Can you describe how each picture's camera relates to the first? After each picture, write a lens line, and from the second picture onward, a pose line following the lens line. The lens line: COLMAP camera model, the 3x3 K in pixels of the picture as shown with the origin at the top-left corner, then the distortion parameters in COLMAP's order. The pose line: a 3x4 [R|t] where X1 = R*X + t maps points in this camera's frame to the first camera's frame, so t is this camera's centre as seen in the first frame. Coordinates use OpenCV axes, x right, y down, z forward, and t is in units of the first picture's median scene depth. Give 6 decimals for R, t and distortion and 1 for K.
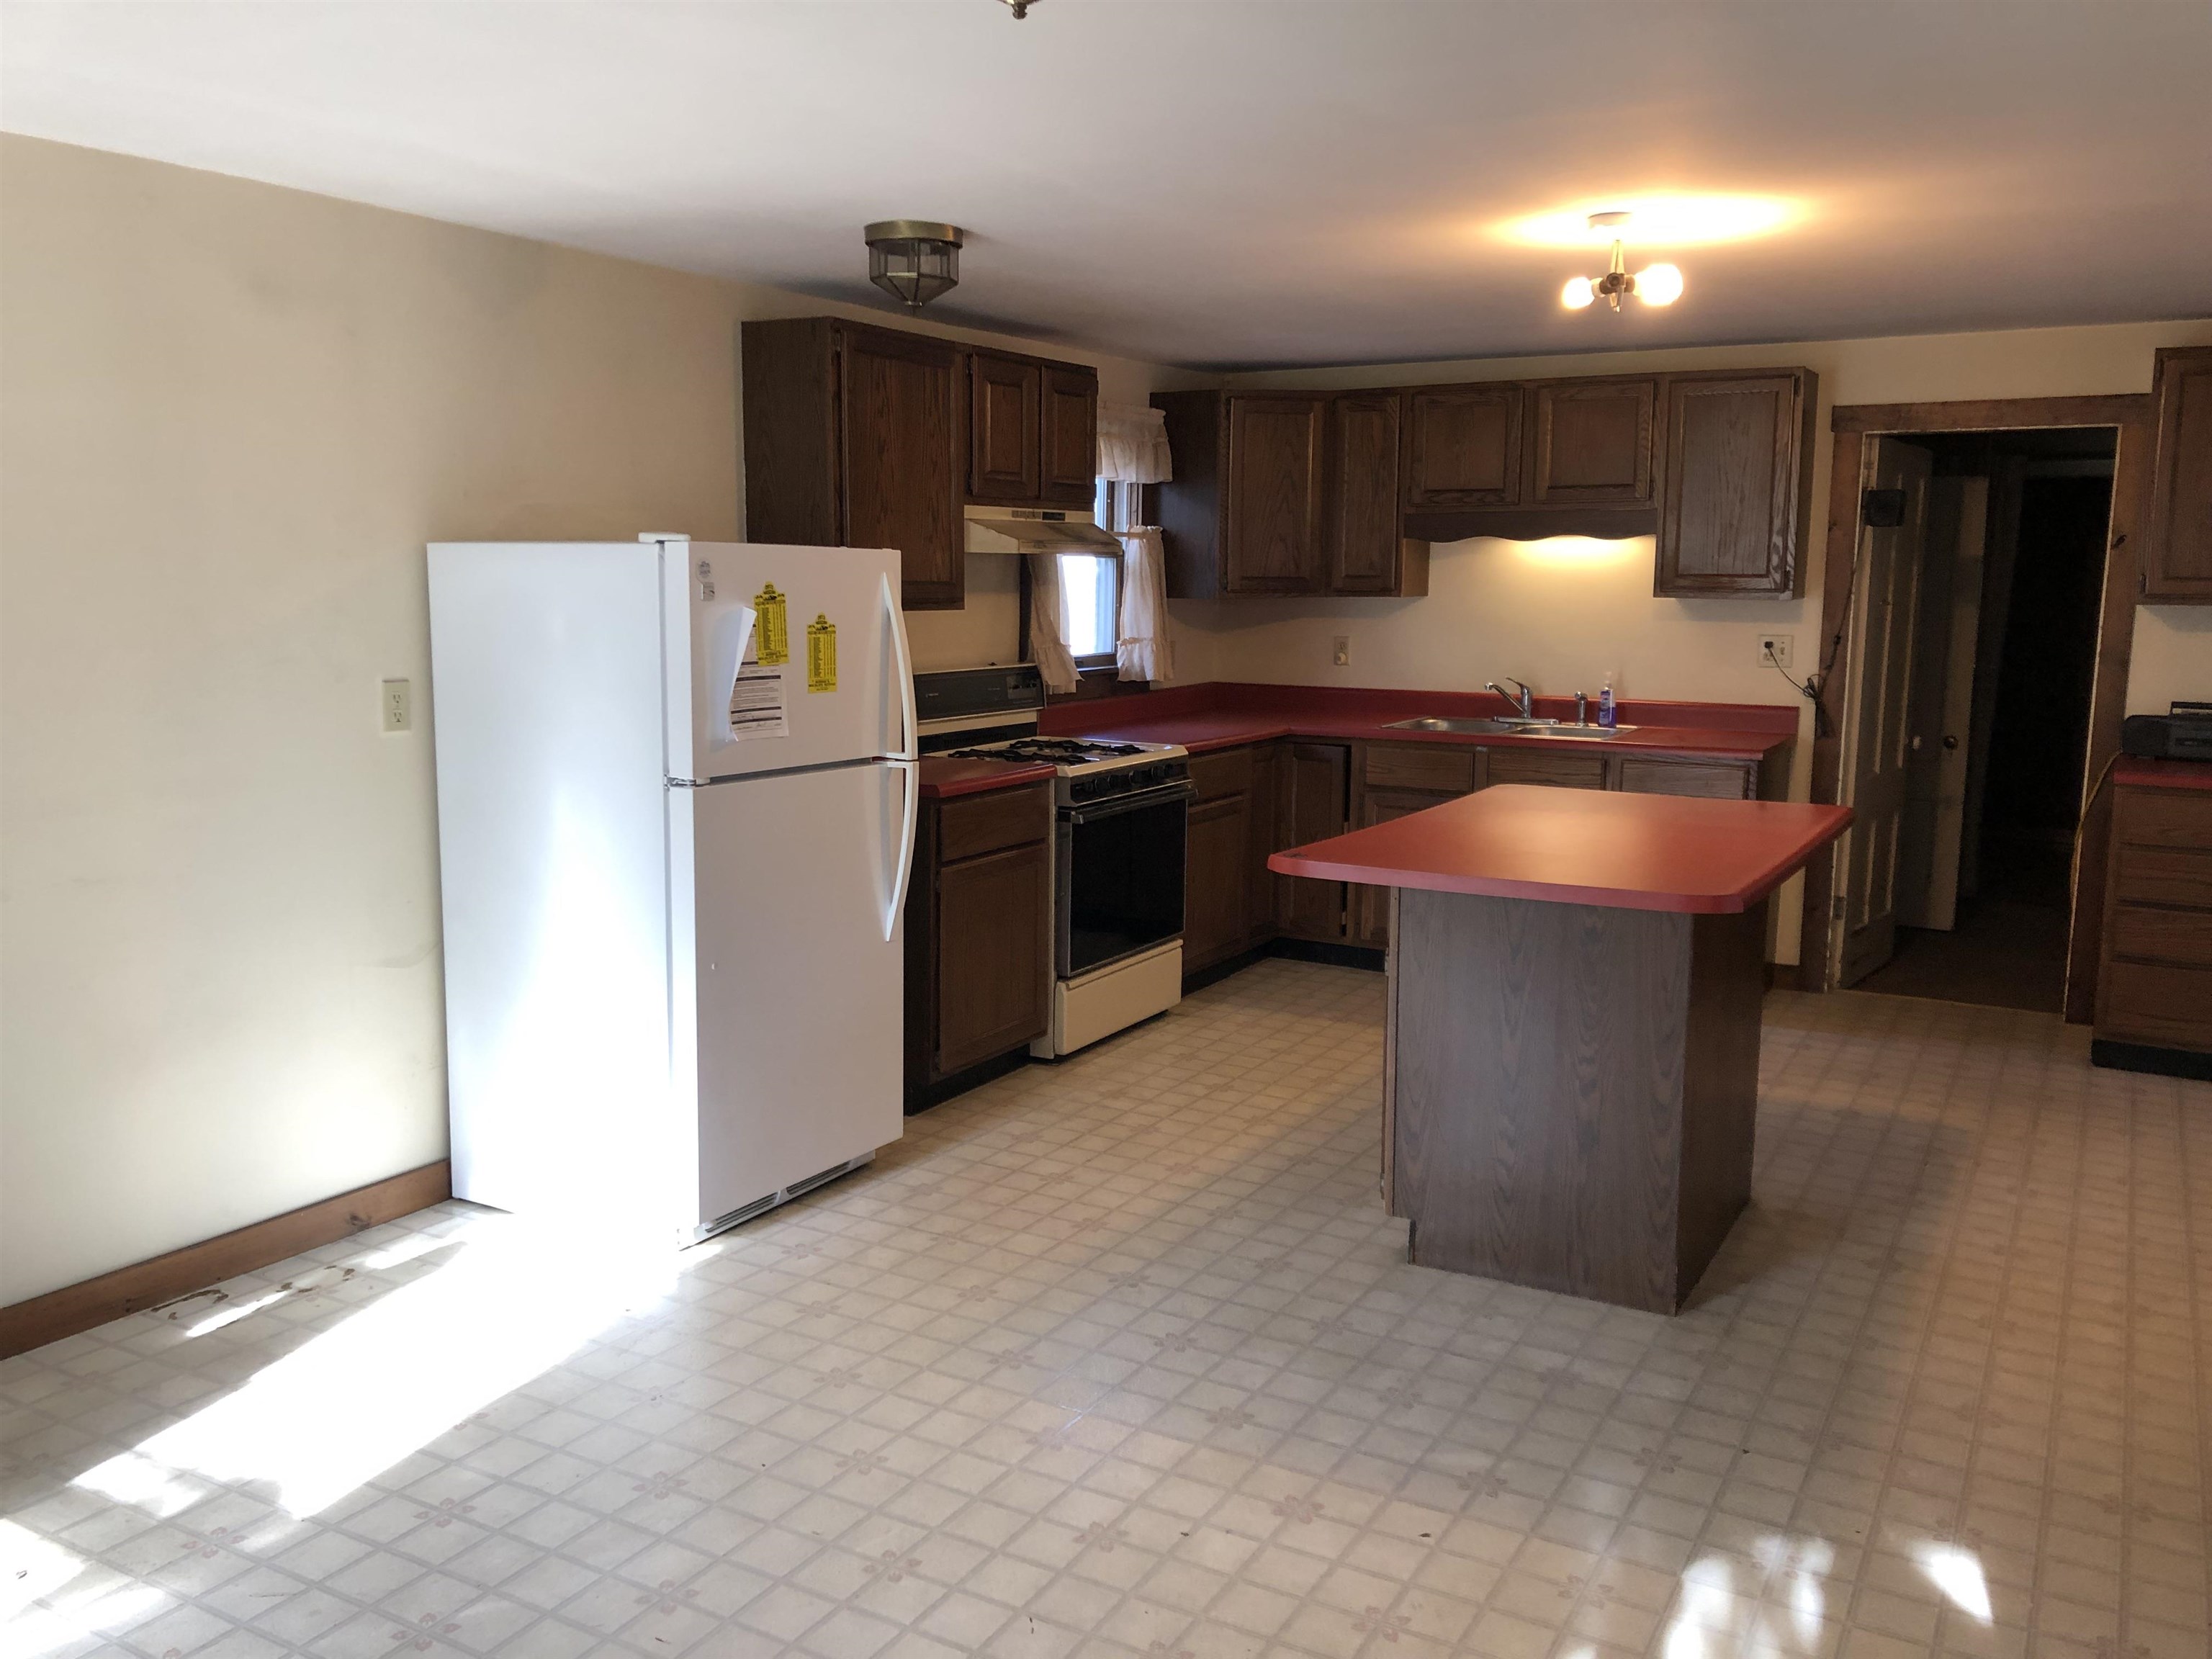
lens RADIAL K [[1783.4, 0, 1110.3], [0, 1783.4, 827.5], [0, 0, 1]] dist [0.138039, -0.211856]
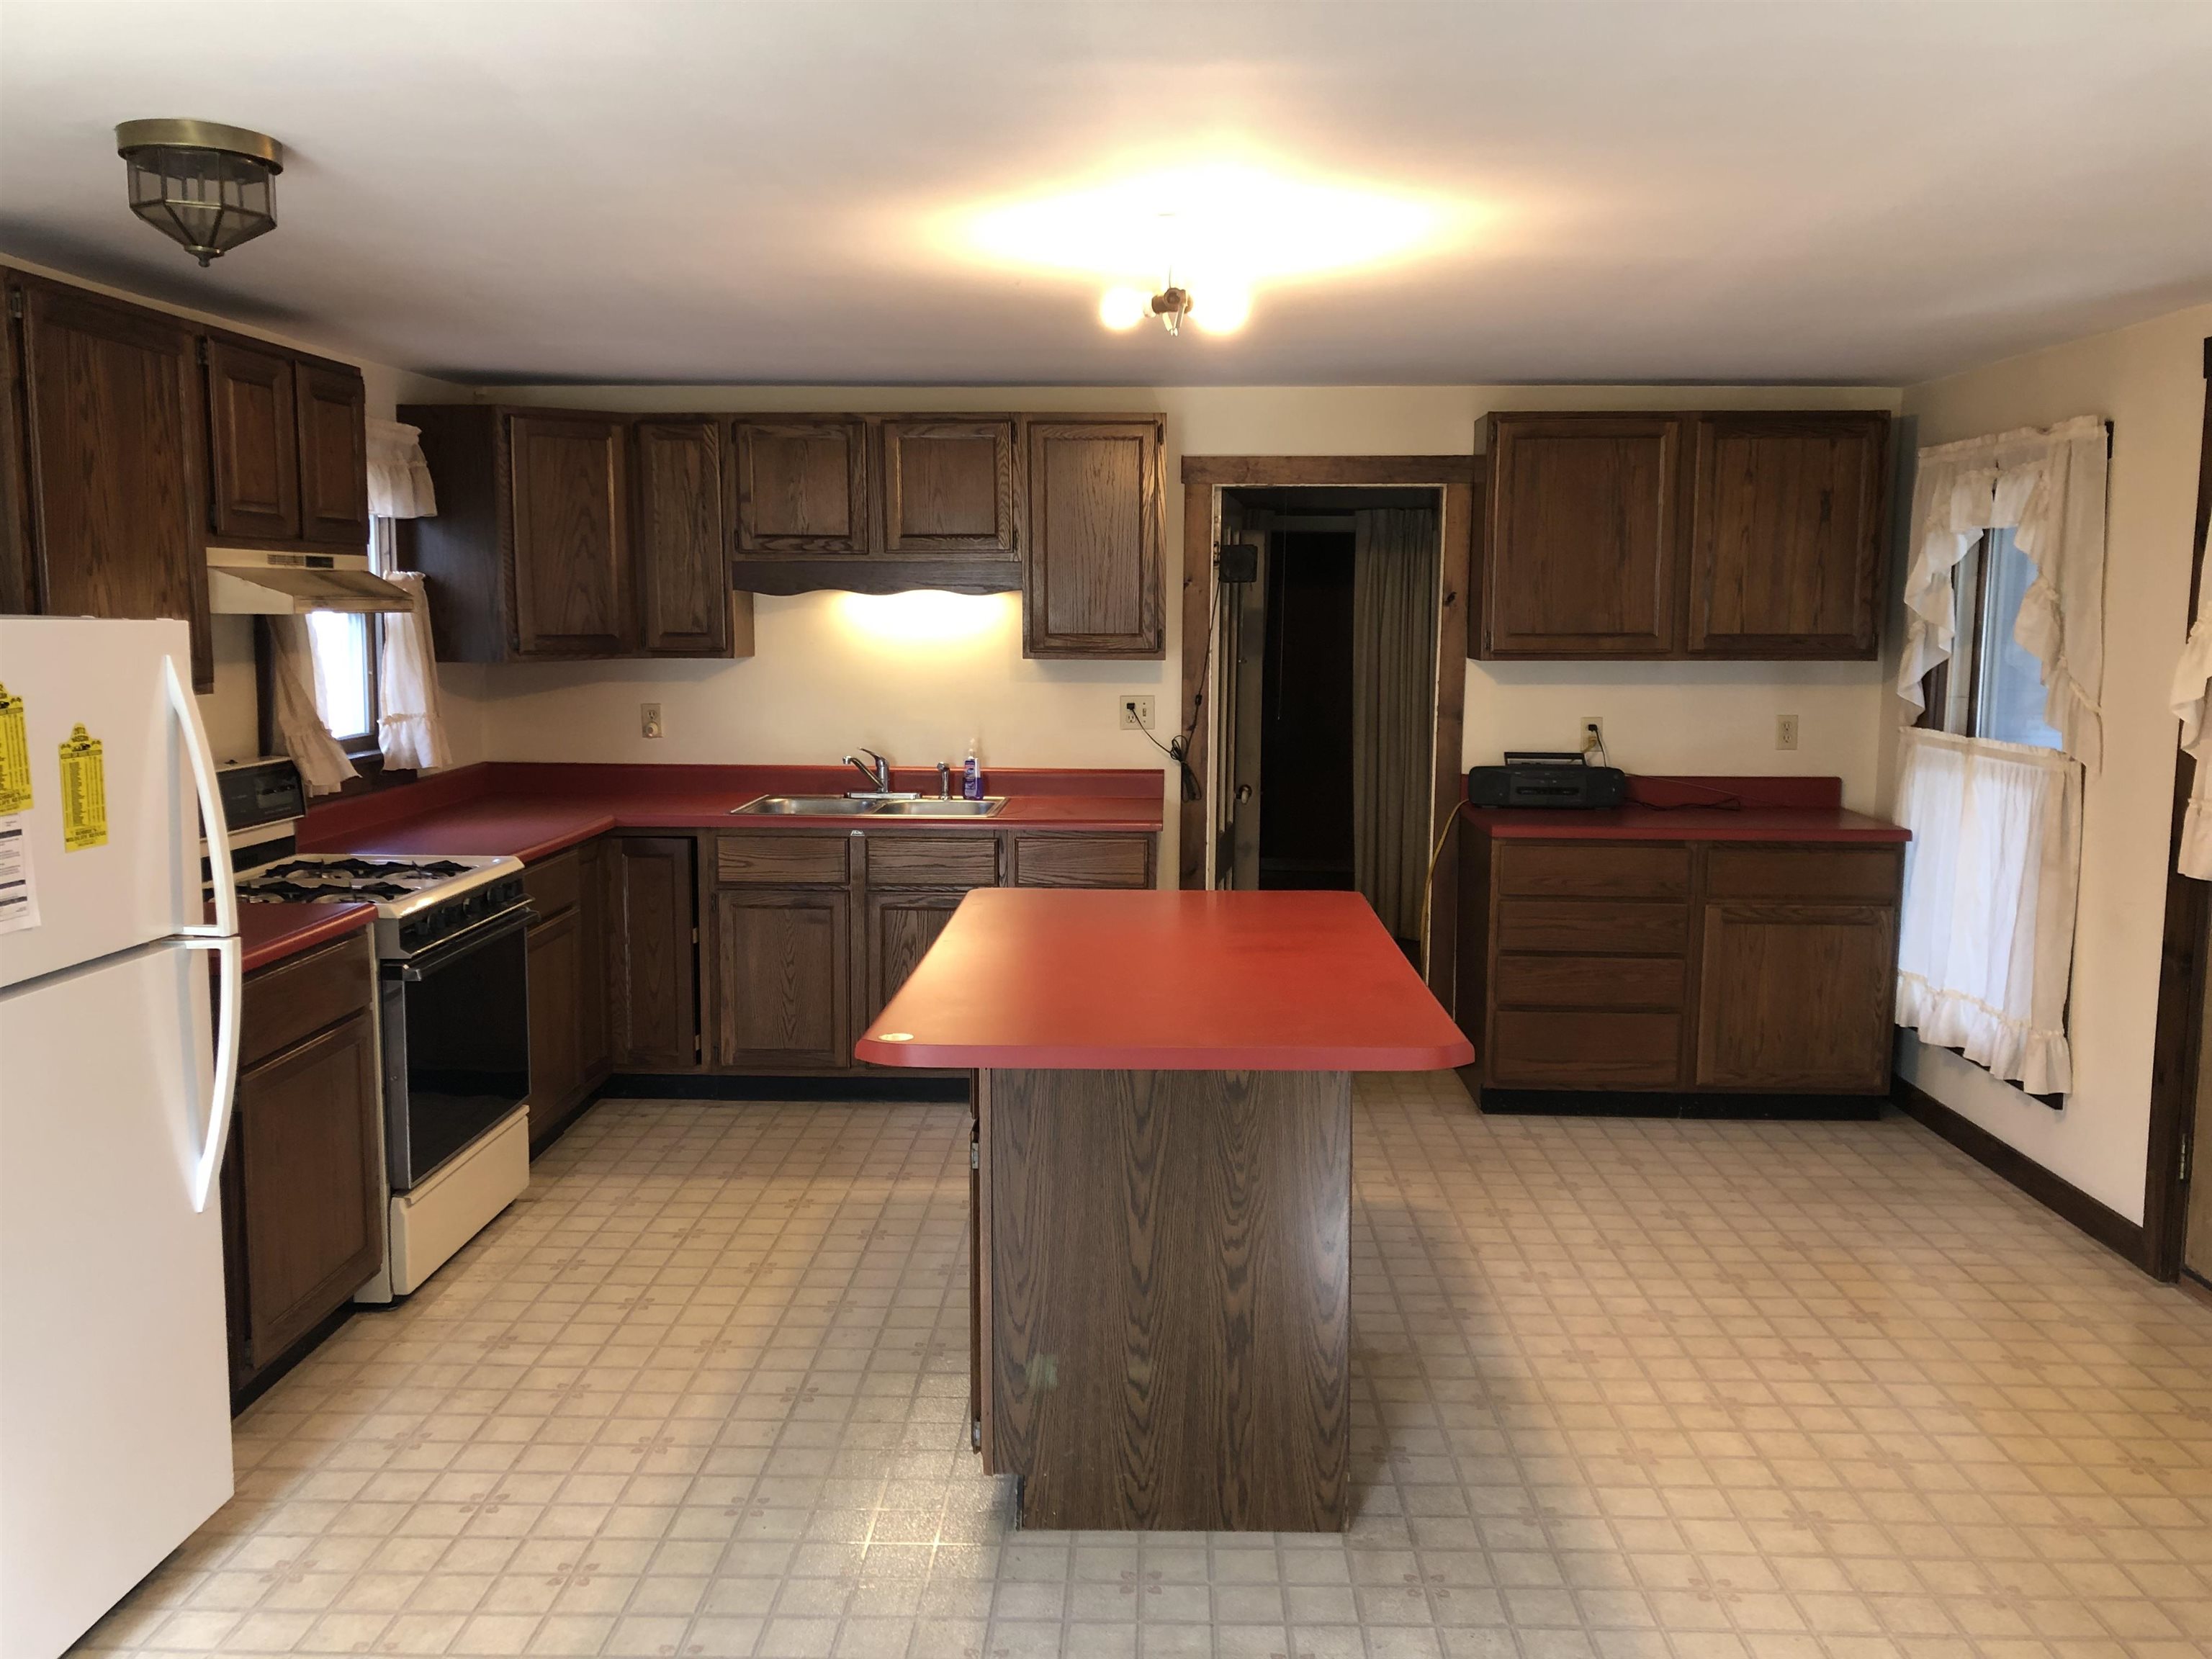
lens RADIAL K [[1812.8, 0, 1113.4], [0, 1812.8, 840.5], [0, 0, 1]] dist [0.028001, -0.008863]
pose [[0.884546, -0.065267, 0.461864, -0.102171], [0.071907, 0.997406, 0.003233, -0.040096], [-0.460877, 0.030352, 0.886945, 0.194567]]
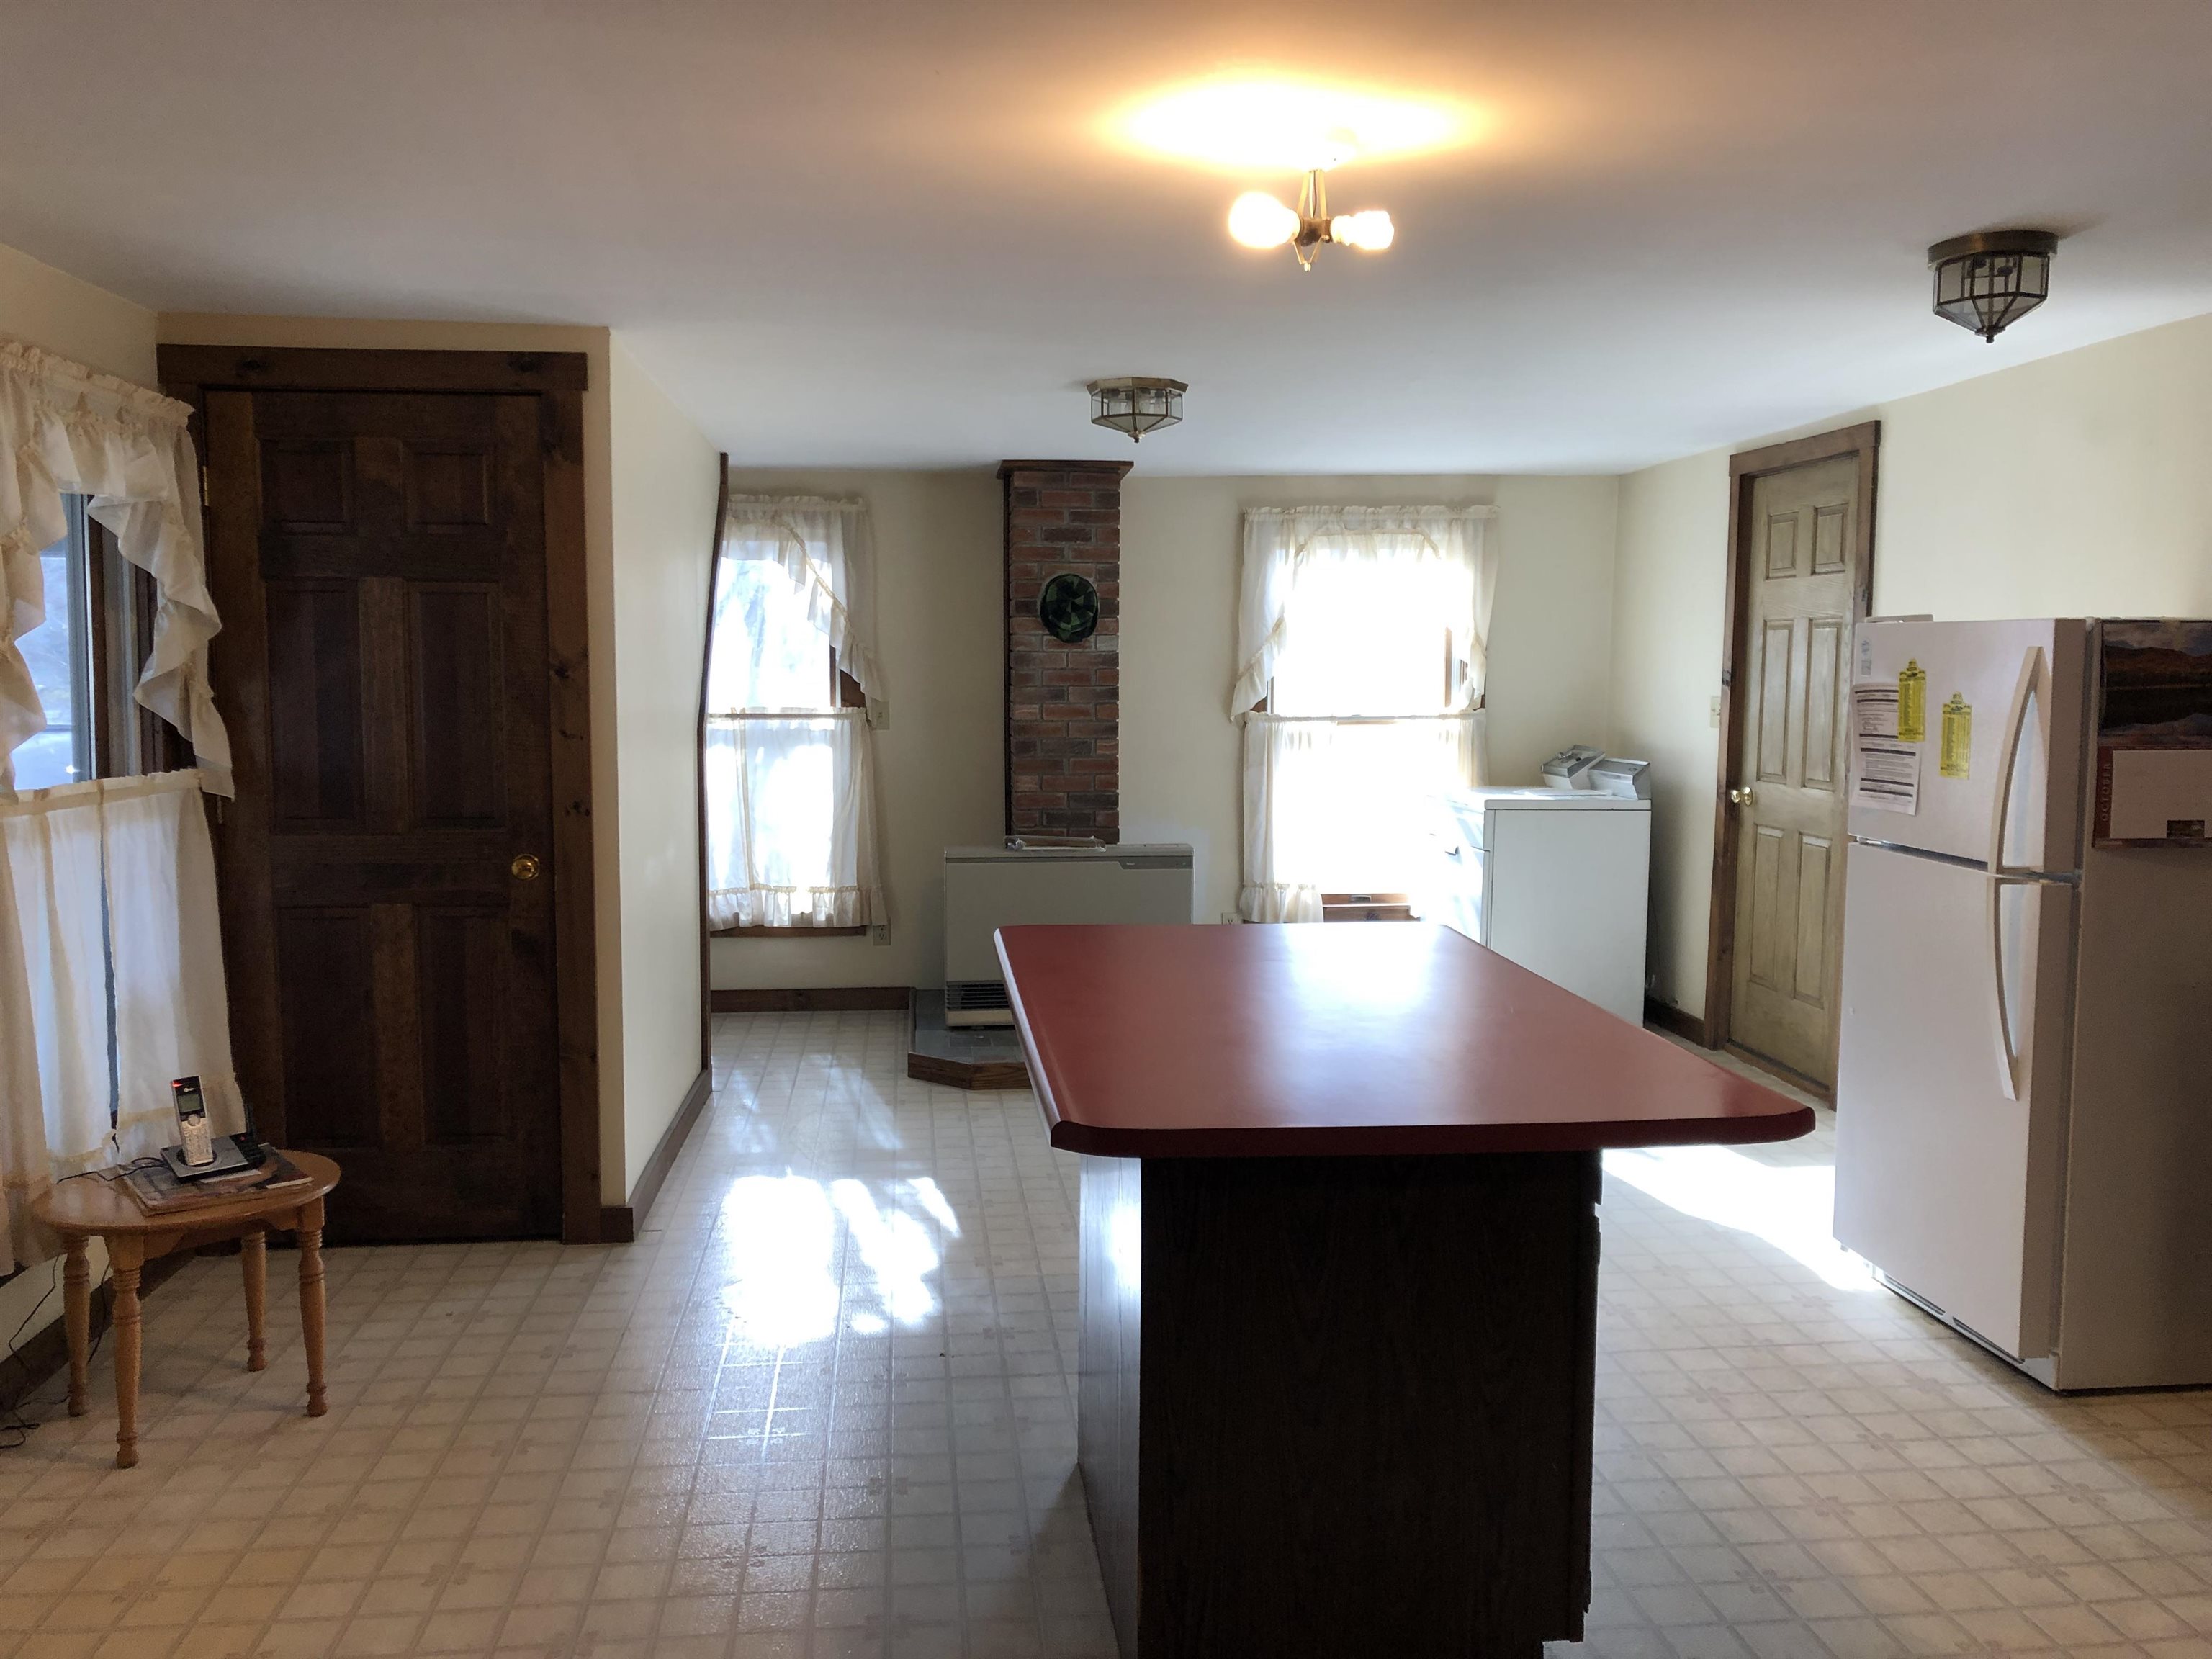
lens RADIAL K [[1783.4, 0, 1110.3], [0, 1783.4, 827.5], [0, 0, 1]] dist [0.138039, -0.211856]
pose [[-0.811774, 0.038509, -0.582700, 0.543033], [-0.096410, 0.975293, 0.198766, -0.143591], [0.575958, 0.217531, -0.788005, 1.103710]]
